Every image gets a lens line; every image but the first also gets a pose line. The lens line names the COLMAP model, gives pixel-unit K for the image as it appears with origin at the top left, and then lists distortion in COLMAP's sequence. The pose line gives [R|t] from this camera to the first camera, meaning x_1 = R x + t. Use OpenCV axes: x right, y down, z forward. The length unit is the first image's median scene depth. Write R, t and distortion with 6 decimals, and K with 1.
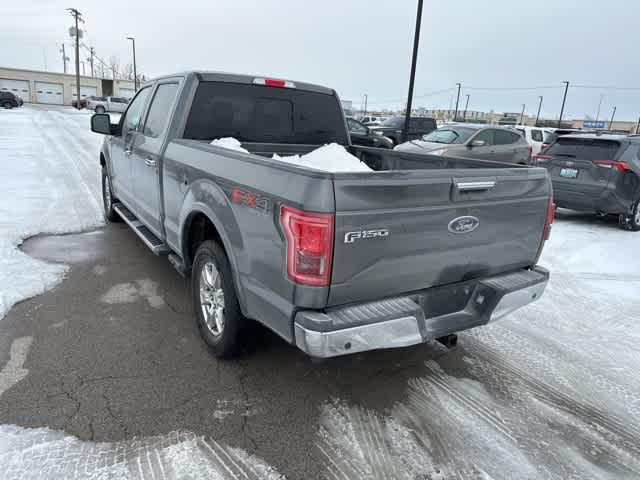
lens RADIAL K [[445.4, 0, 310.5], [0, 445.4, 247.0], [0, 0, 1]] dist [0.041251, -0.042973]
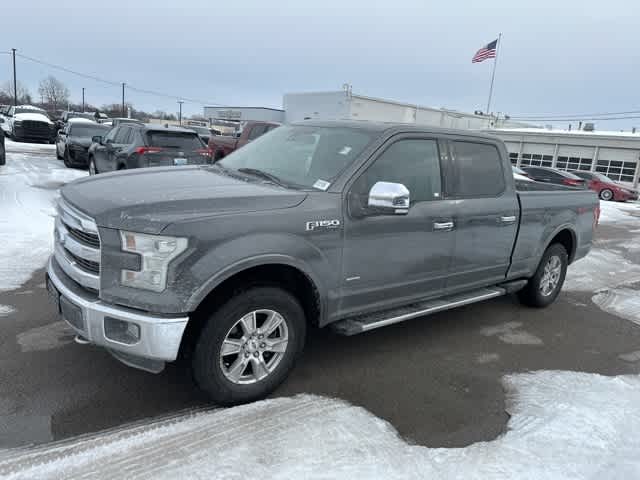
lens RADIAL K [[445.4, 0, 323.0], [0, 445.4, 235.3], [0, 0, 1]] dist [0.041251, -0.042973]
pose [[-0.100693, -0.285997, 0.952925, -1.722700], [0.177535, 0.937256, 0.300054, -0.705667], [-0.978950, 0.199391, -0.043601, 1.869416]]
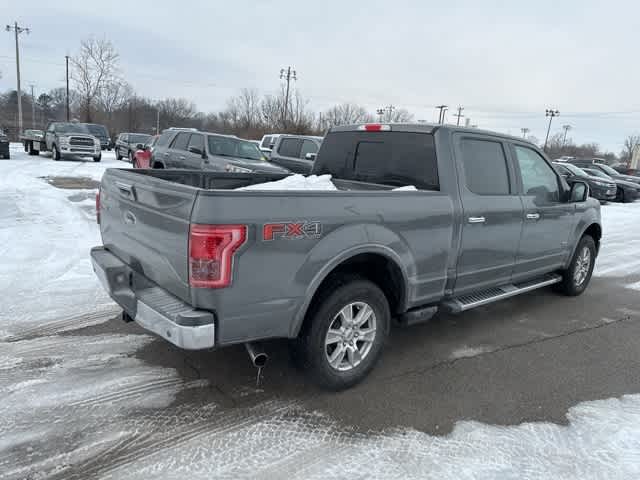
lens RADIAL K [[445.4, 0, 319.6], [0, 445.4, 239.4], [0, 0, 1]] dist [0.041251, -0.042973]
pose [[0.131995, 0.136679, -0.981782, 1.249856], [-0.326166, 0.941283, 0.087190, -0.210735], [0.936052, 0.308715, 0.168825, 0.991721]]
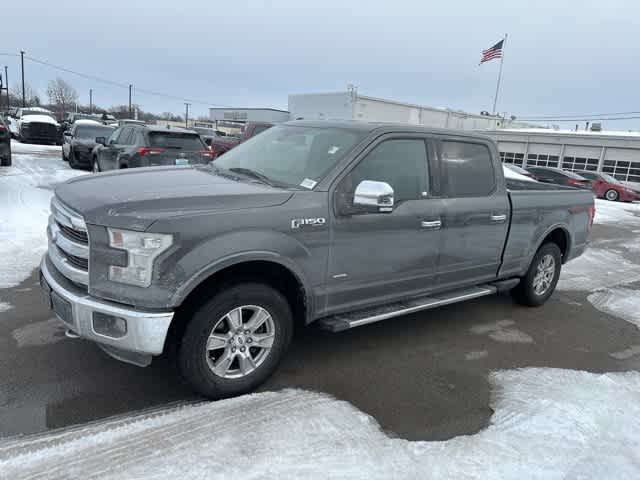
lens RADIAL K [[445.4, 0, 323.2], [0, 445.4, 234.3], [0, 0, 1]] dist [0.041251, -0.042973]
pose [[-0.088508, -0.282107, 0.955292, -1.747348], [0.181141, 0.938505, 0.293932, -0.697136], [-0.979466, 0.199058, -0.031964, 1.828787]]
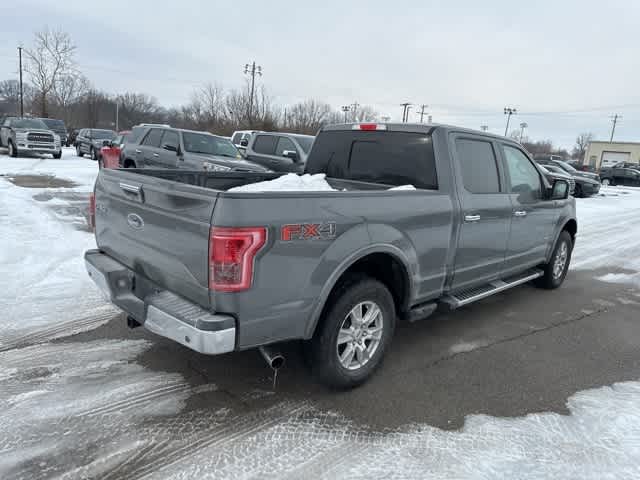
lens RADIAL K [[445.4, 0, 319.3], [0, 445.4, 239.0], [0, 0, 1]] dist [0.041251, -0.042973]
pose [[0.207270, 0.141169, -0.968045, 1.232678], [-0.319575, 0.945017, 0.069386, -0.188346], [0.924614, 0.294981, 0.240988, 0.900987]]
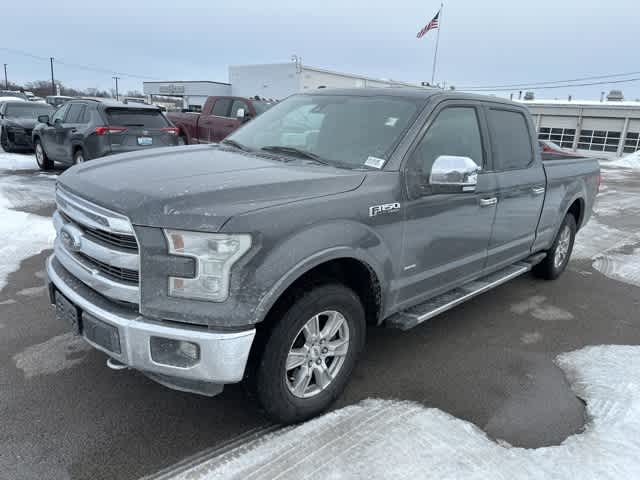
lens RADIAL K [[445.4, 0, 324.6], [0, 445.4, 240.6], [0, 0, 1]] dist [0.041251, -0.042973]
pose [[-0.218103, -0.338176, 0.915461, -1.565302], [0.188571, 0.905763, 0.379519, -0.723076], [-0.957534, 0.255404, -0.133779, 2.055246]]
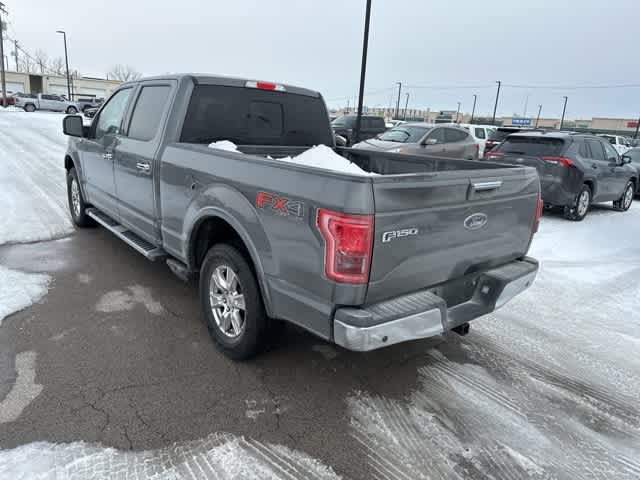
lens RADIAL K [[445.4, 0, 311.6], [0, 445.4, 246.1], [0, 0, 1]] dist [0.041251, -0.042973]
pose [[0.992307, -0.036049, 0.118436, -0.139465], [0.035739, 0.999350, 0.004738, -0.007562], [-0.118530, -0.000469, 0.992950, -0.023541]]
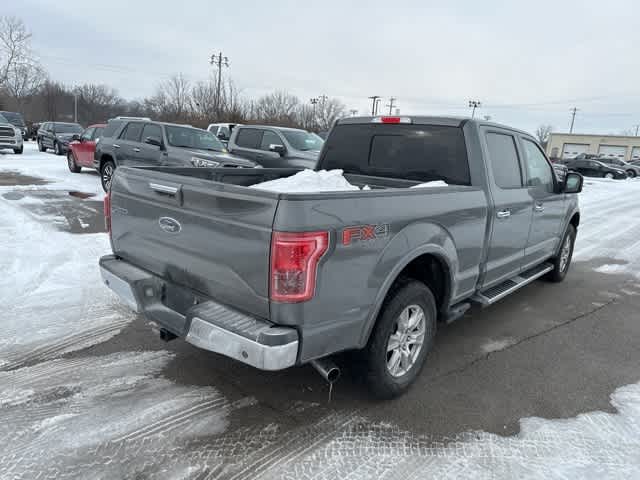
lens RADIAL K [[445.4, 0, 318.7], [0, 445.4, 244.1], [0, 0, 1]] dist [0.041251, -0.042973]
pose [[0.275433, 0.161103, -0.947725, 1.133712], [-0.306491, 0.949126, 0.072267, -0.151079], [0.911153, 0.270564, 0.310797, 0.767908]]
